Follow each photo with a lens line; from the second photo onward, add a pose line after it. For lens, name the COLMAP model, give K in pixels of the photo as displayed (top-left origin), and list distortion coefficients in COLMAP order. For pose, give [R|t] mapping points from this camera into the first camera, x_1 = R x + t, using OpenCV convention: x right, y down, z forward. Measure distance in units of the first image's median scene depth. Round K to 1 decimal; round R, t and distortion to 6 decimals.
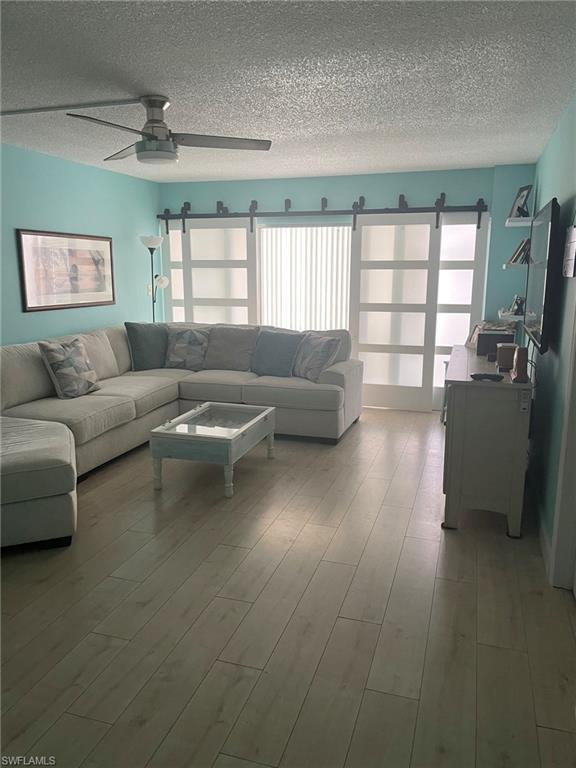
lens RADIAL K [[579.2, 0, 288.0], [0, 579.2, 384.0], [0, 0, 1]] dist [0.099950, -0.136358]
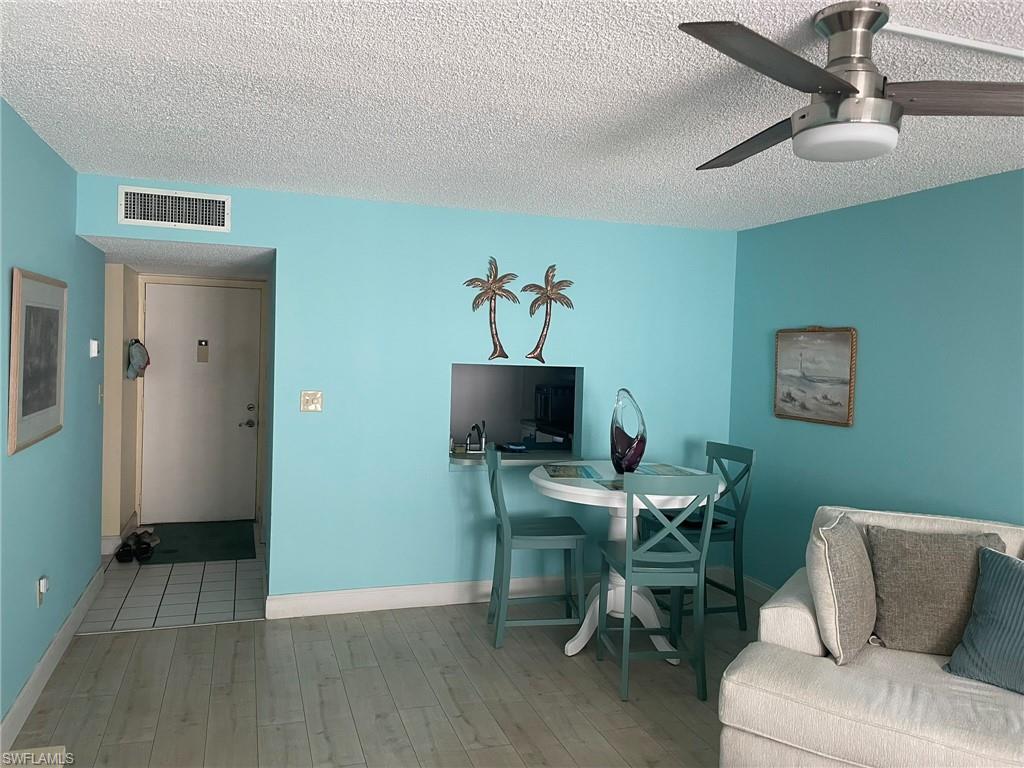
lens RADIAL K [[772.3, 0, 505.3], [0, 772.3, 374.6], [0, 0, 1]] dist [0.099950, -0.136358]
pose [[-0.804023, -0.008882, -0.594532, 0.491657], [-0.151313, 0.970027, 0.190138, -0.454305], [0.575023, 0.242836, -0.781268, 2.079610]]
